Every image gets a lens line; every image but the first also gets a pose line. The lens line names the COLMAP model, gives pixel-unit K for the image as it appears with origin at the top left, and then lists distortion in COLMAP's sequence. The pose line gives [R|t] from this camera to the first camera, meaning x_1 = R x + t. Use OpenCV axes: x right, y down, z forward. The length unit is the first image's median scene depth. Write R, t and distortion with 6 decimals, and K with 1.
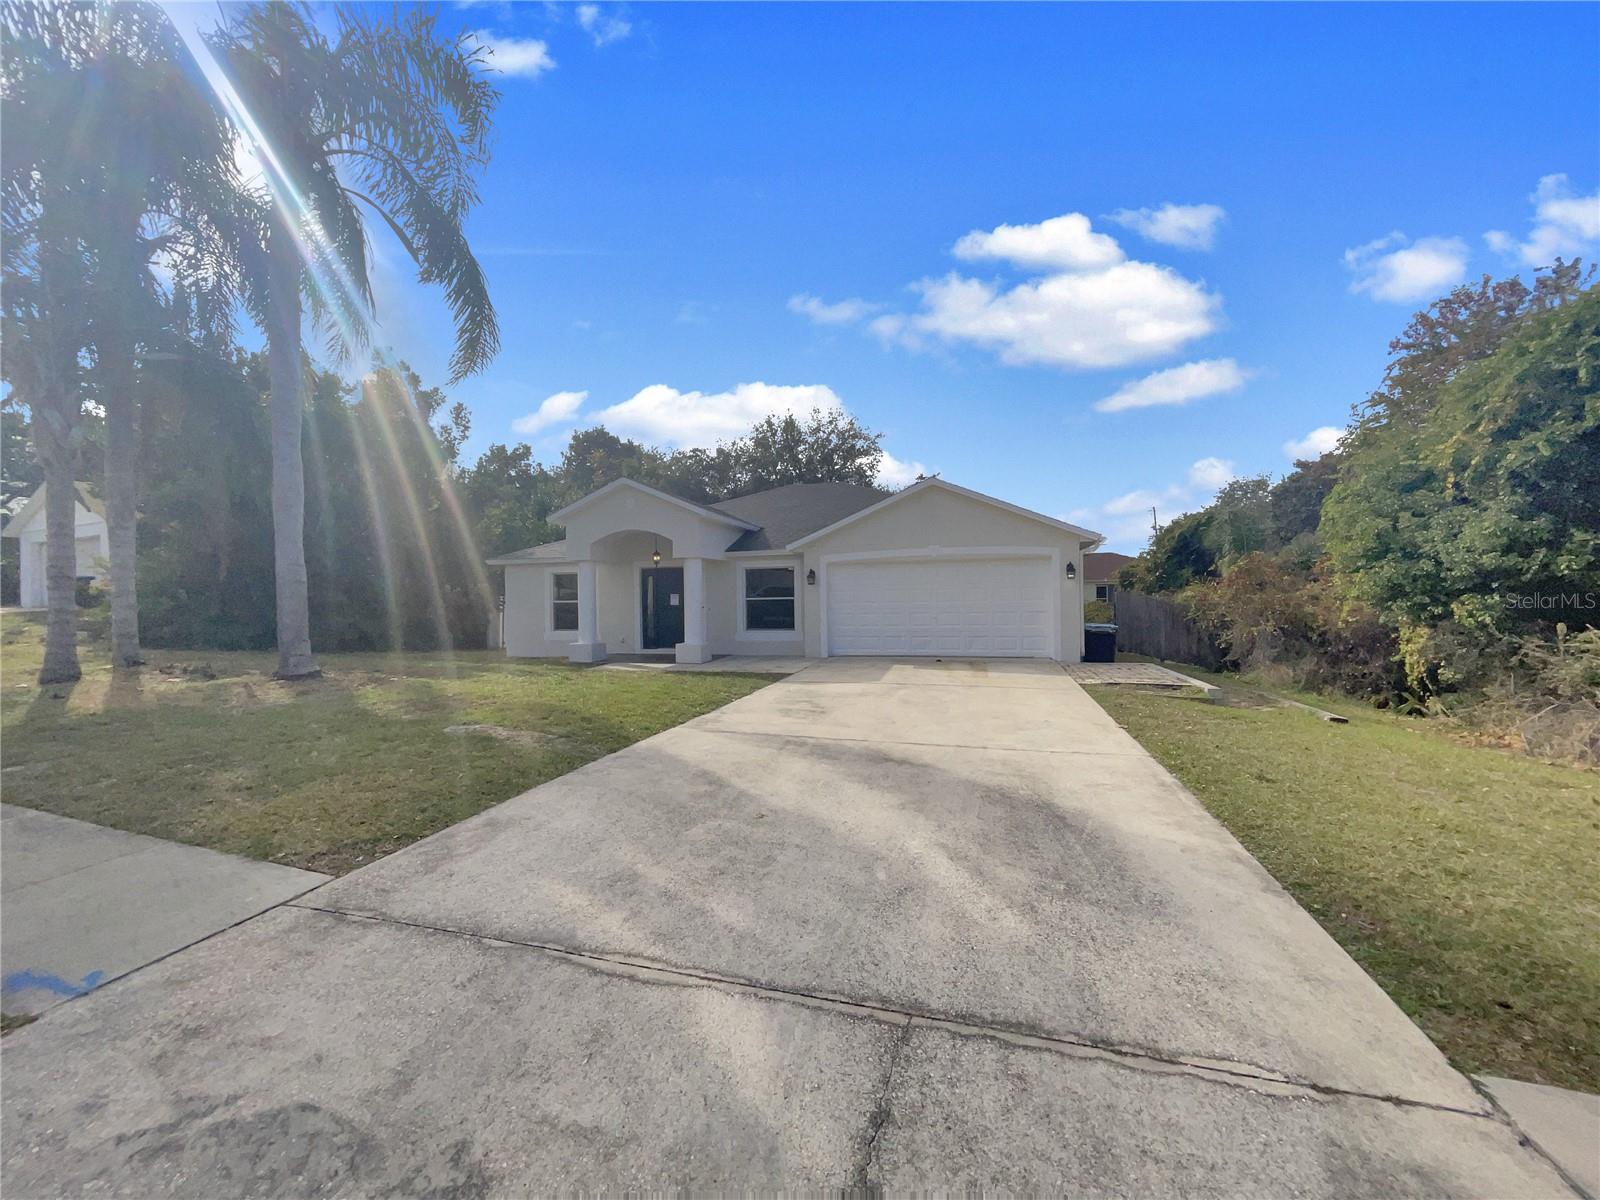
lens RADIAL K [[662.8, 0, 798.2], [0, 662.8, 548.5], [0, 0, 1]] dist [-0.000254, 0.000426]
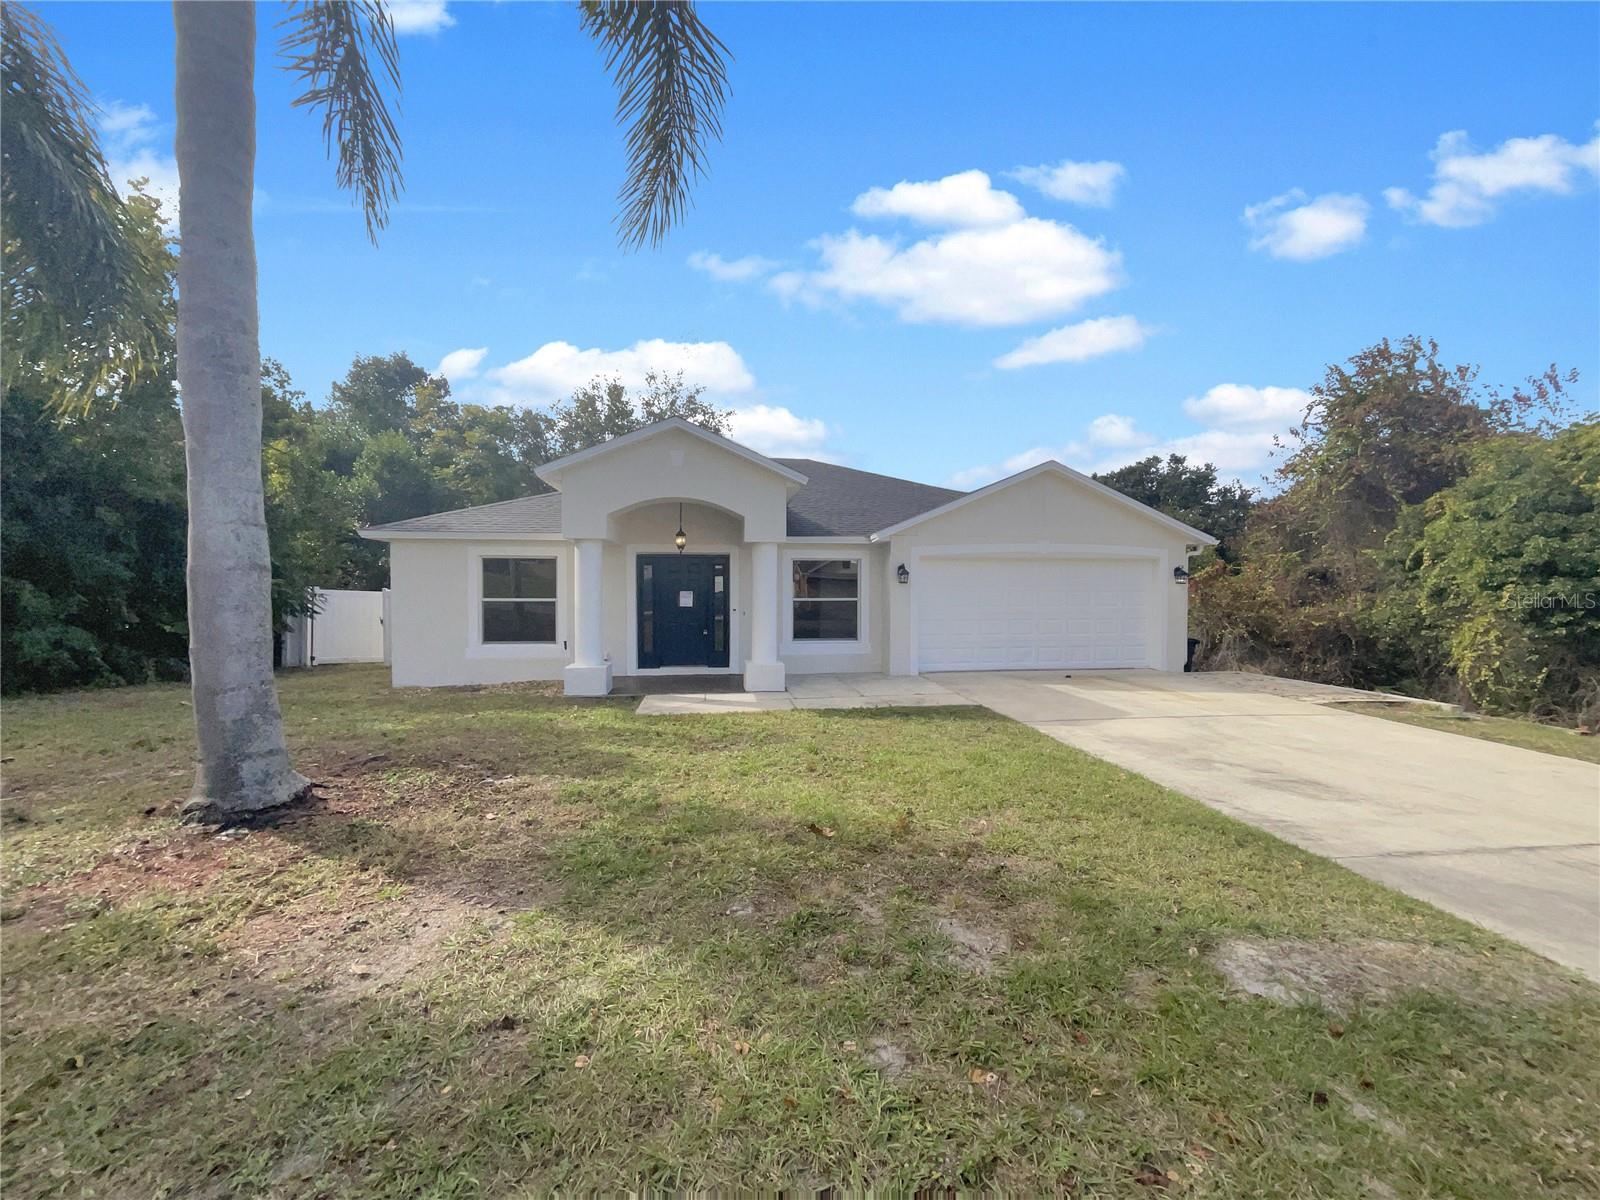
lens RADIAL K [[662.8, 0, 798.2], [0, 662.8, 548.5], [0, 0, 1]] dist [-0.000254, 0.000426]
pose [[0.915403, 0.039129, 0.400632, -0.380551], [-0.045349, 0.998953, 0.006051, 0.013406], [-0.399976, -0.023707, 0.916219, 0.312169]]
